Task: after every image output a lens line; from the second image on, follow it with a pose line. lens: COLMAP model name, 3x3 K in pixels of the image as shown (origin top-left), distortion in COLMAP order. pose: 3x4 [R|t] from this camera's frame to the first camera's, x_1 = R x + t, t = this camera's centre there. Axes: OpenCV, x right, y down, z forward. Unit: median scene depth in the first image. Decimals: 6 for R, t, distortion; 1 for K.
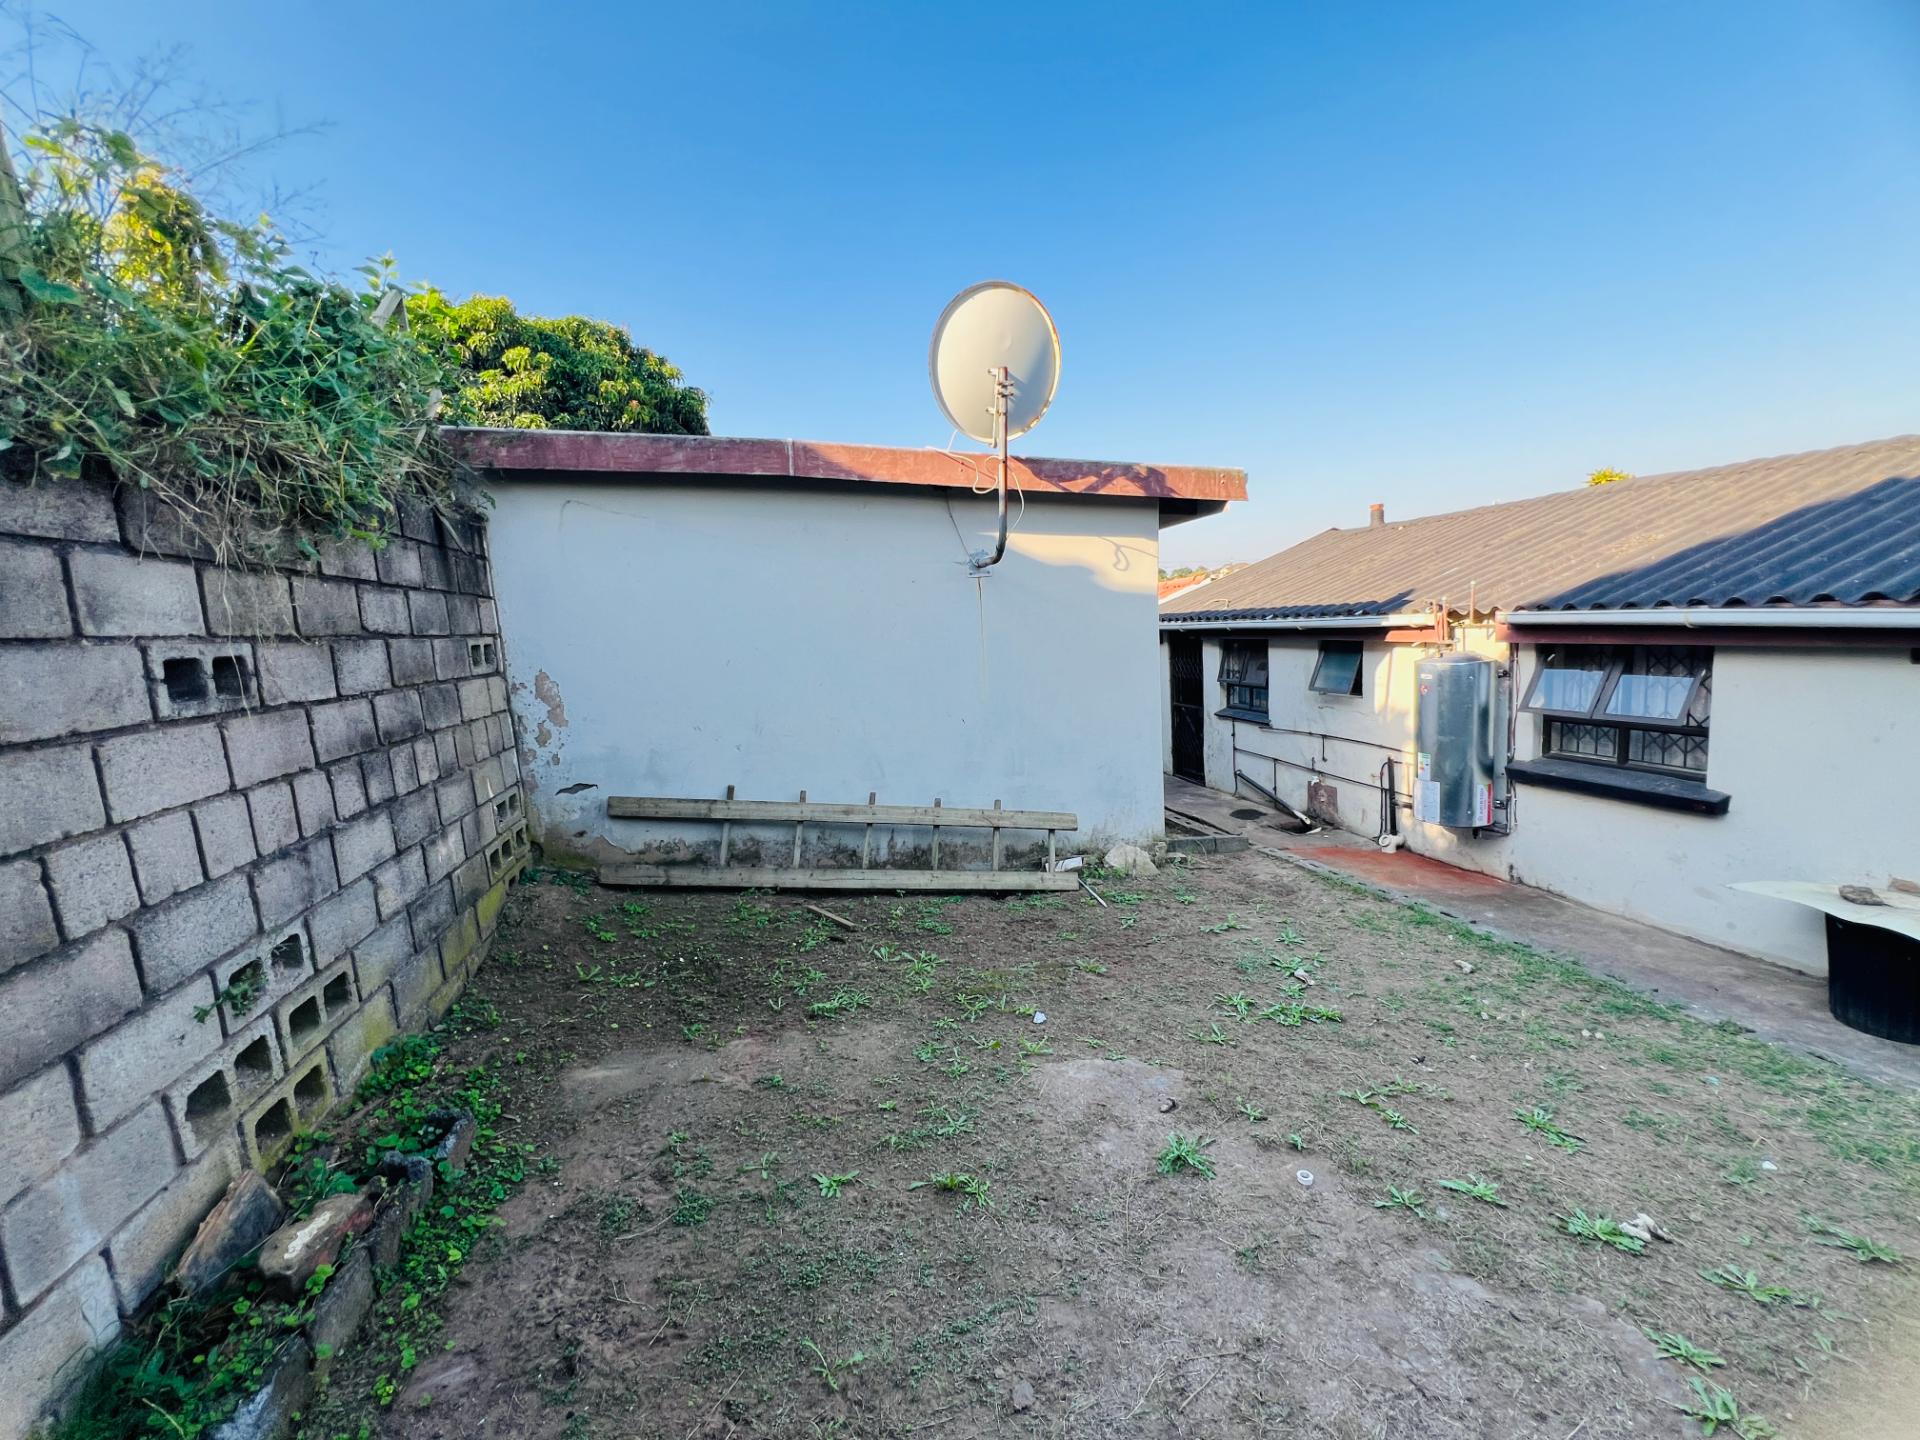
lens RADIAL K [[768.6, 0, 958.2], [0, 768.6, 719.1], [0, 0, 1]] dist [-0.002559, 0.001061]
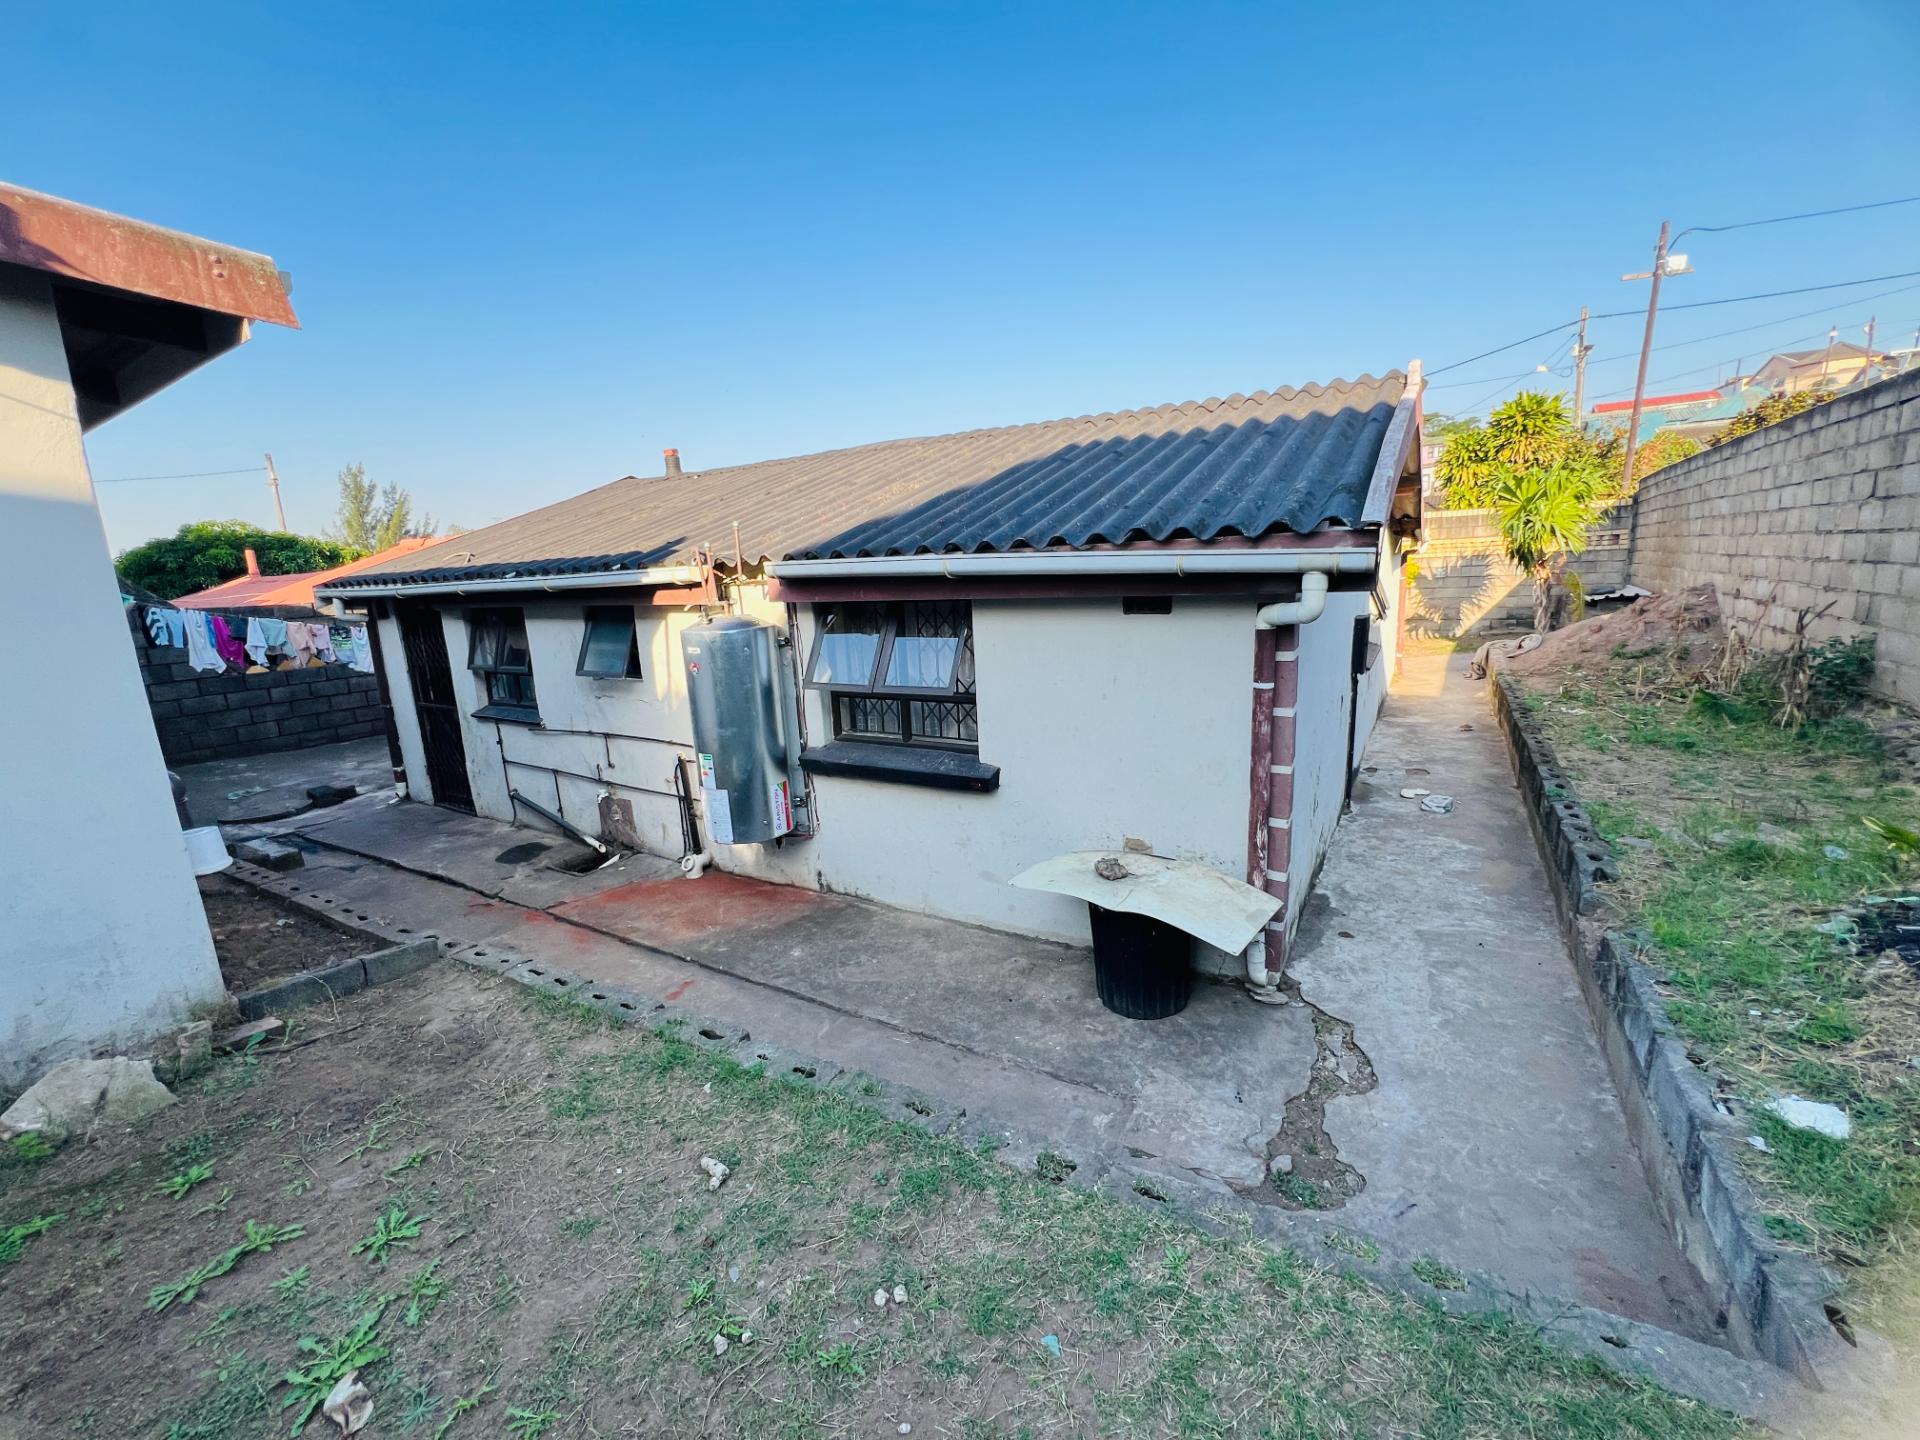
lens RADIAL K [[768.6, 0, 955.4], [0, 768.6, 717.6], [0, 0, 1]] dist [-0.002559, 0.001061]
pose [[0.720054, -0.112387, 0.684757, 0.320403], [0.091602, 0.993556, 0.066746, -0.020577], [-0.687846, 0.014665, 0.725709, 0.339692]]
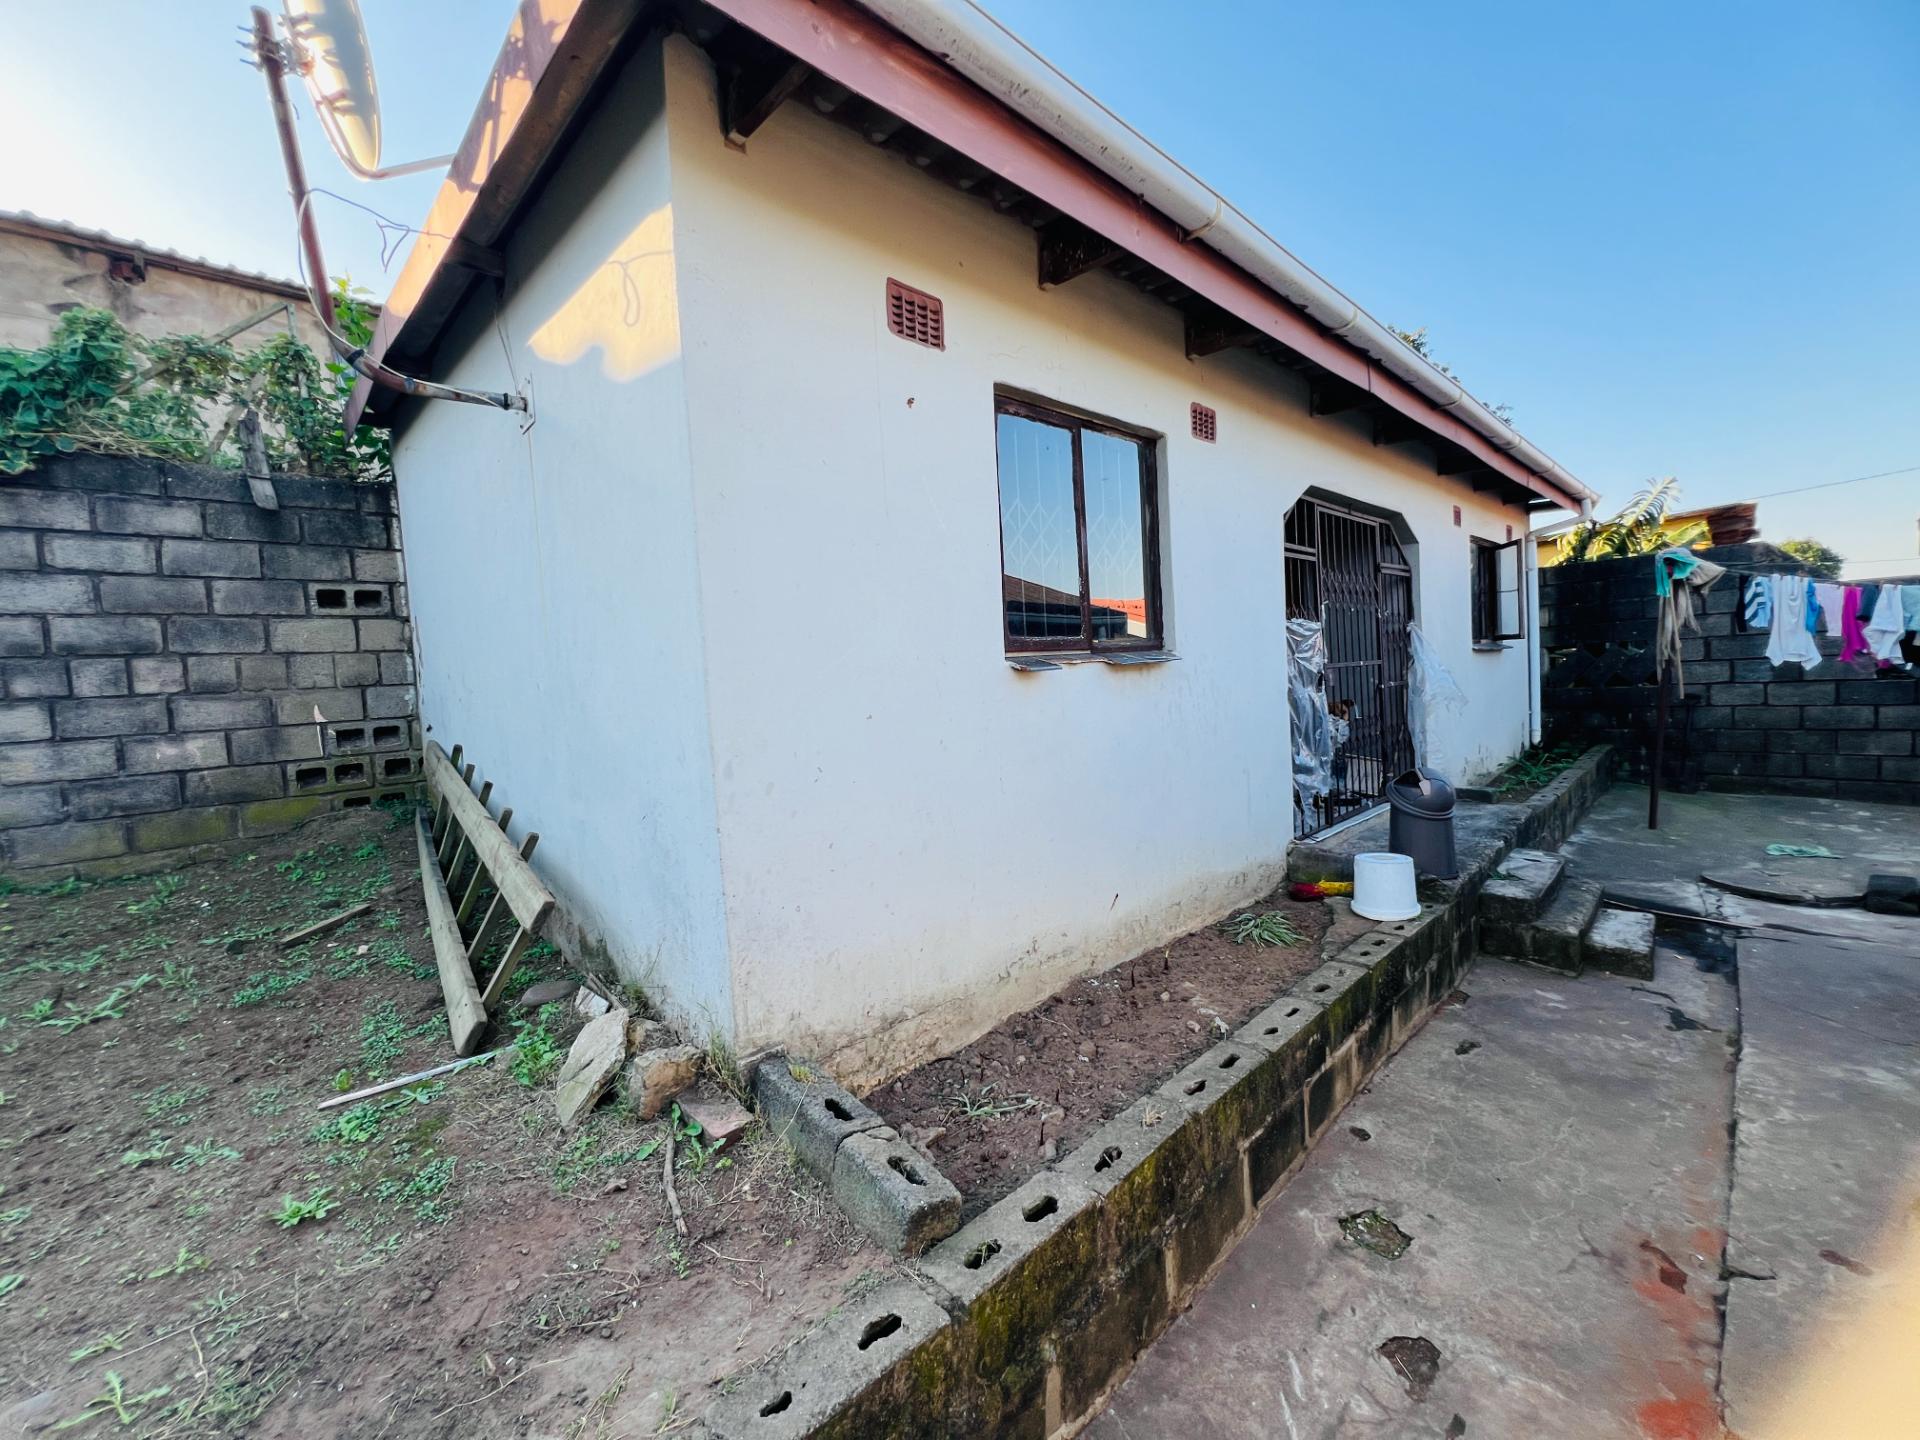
lens RADIAL K [[768.6, 0, 954.7], [0, 768.6, 718.9], [0, 0, 1]] dist [-0.002559, 0.001061]
pose [[0.490635, 0.081153, -0.867578, 0.680421], [-0.083234, 0.995466, 0.046044, -0.027100], [0.867381, 0.049621, 0.495165, 1.002870]]
